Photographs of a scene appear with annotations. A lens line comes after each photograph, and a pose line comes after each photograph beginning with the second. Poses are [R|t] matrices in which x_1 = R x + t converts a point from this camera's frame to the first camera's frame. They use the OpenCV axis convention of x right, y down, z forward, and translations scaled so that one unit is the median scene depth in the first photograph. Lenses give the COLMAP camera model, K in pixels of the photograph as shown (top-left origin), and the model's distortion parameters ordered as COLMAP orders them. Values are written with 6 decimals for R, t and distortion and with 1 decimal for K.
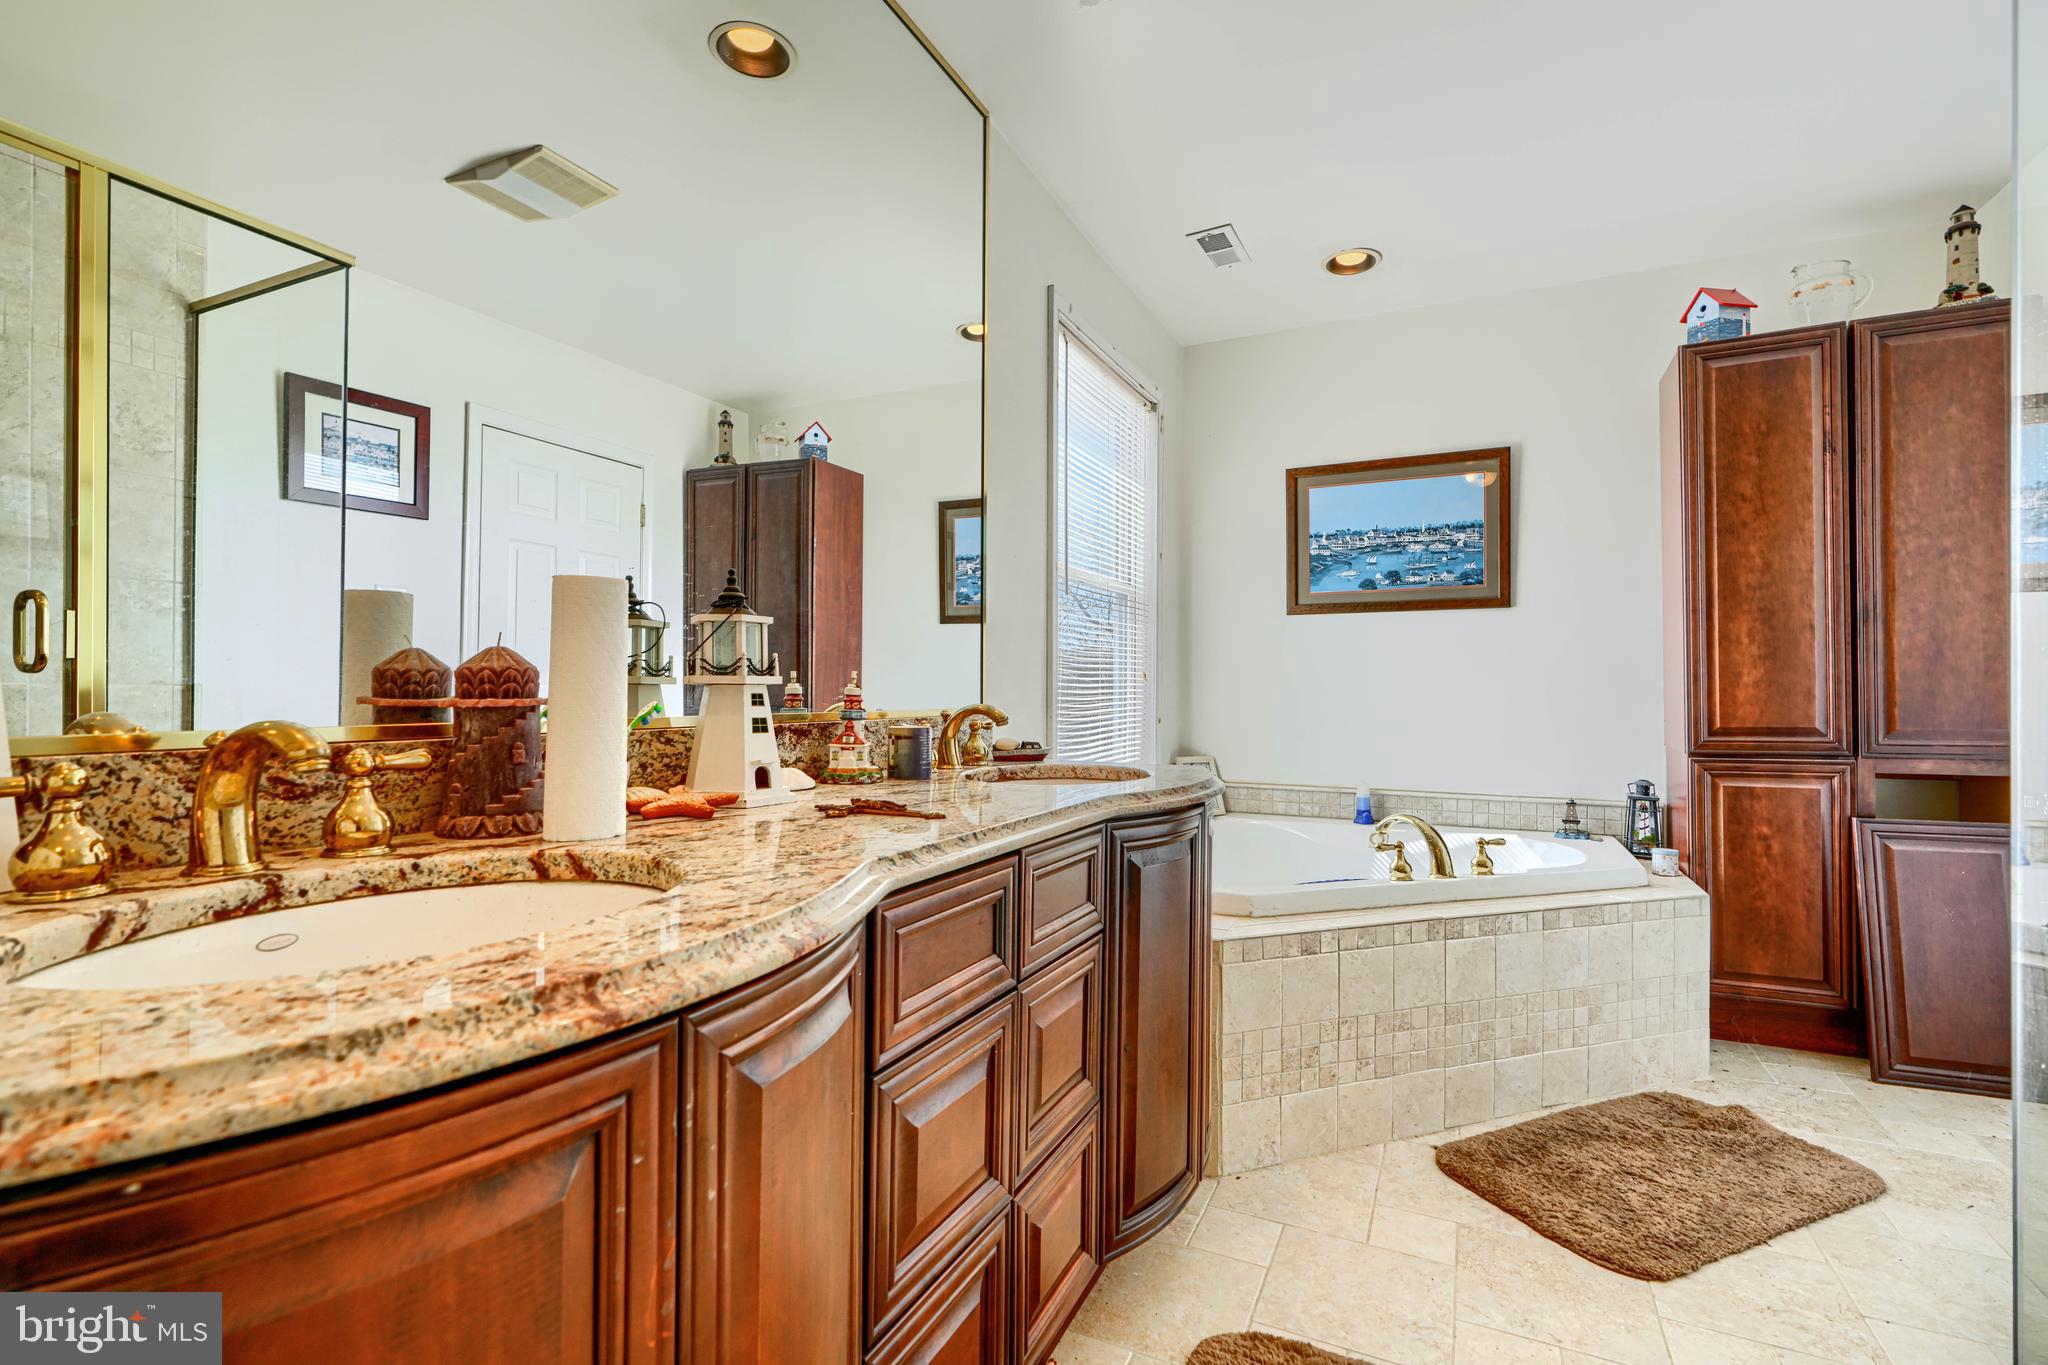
lens RADIAL K [[935.3, 0, 1024.9], [0, 935.3, 696.9], [0, 0, 1]] dist [0.002526, -0.000413]
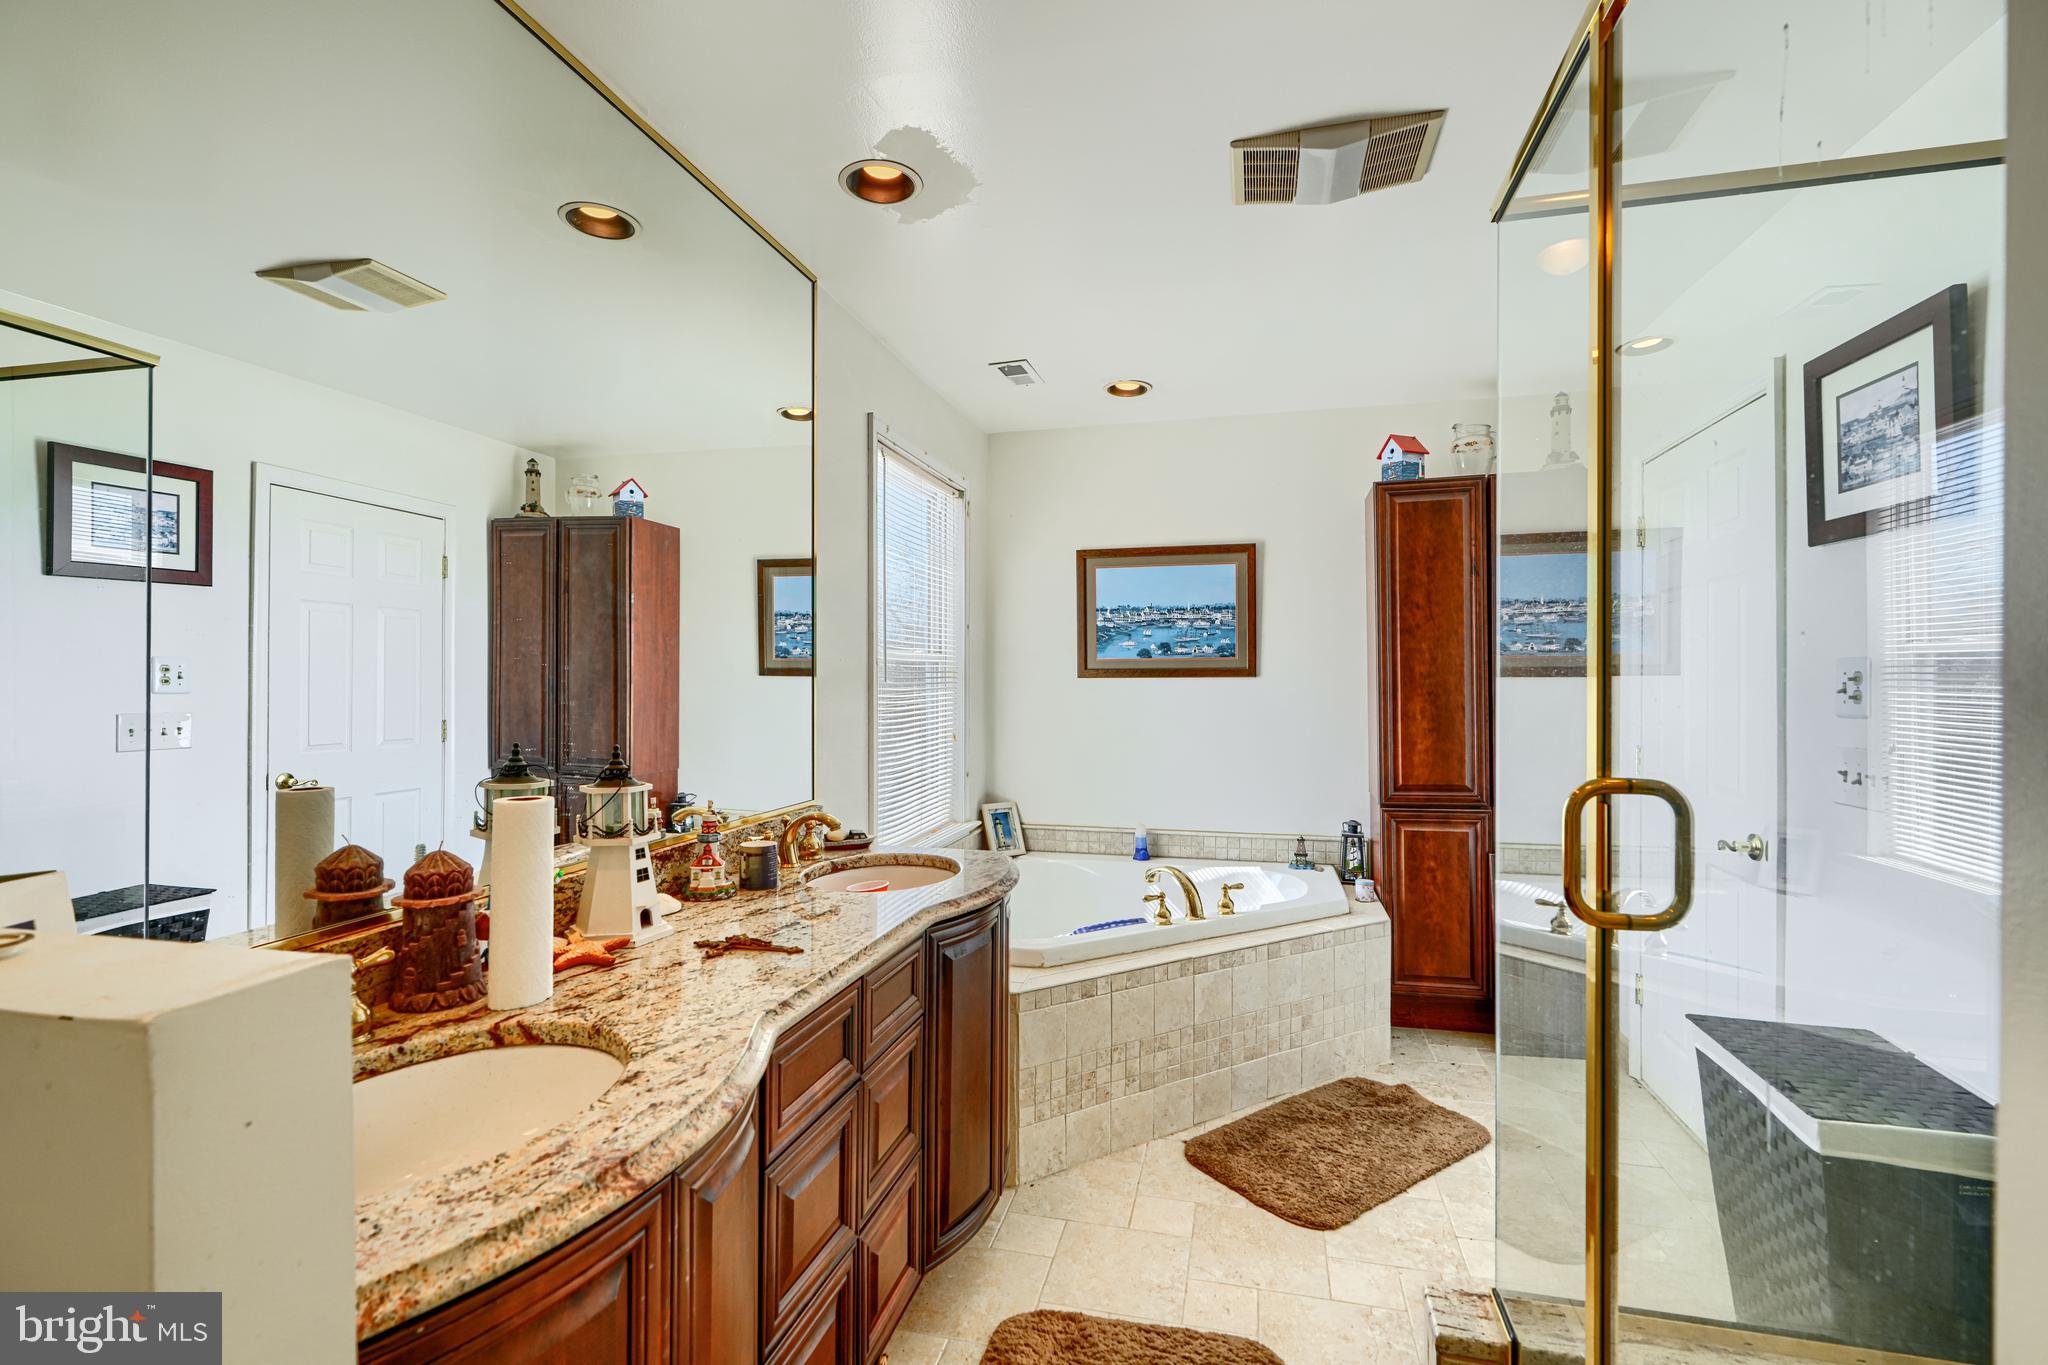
lens RADIAL K [[952.3, 0, 1033.2], [0, 952.3, 684.2], [0, 0, 1]] dist [0.000333, -0.000864]
pose [[0.977583, -0.004426, 0.210503, -0.030162], [0.003021, 0.999971, 0.006999, -0.150075], [-0.210528, -0.006206, 0.977568, -0.214319]]
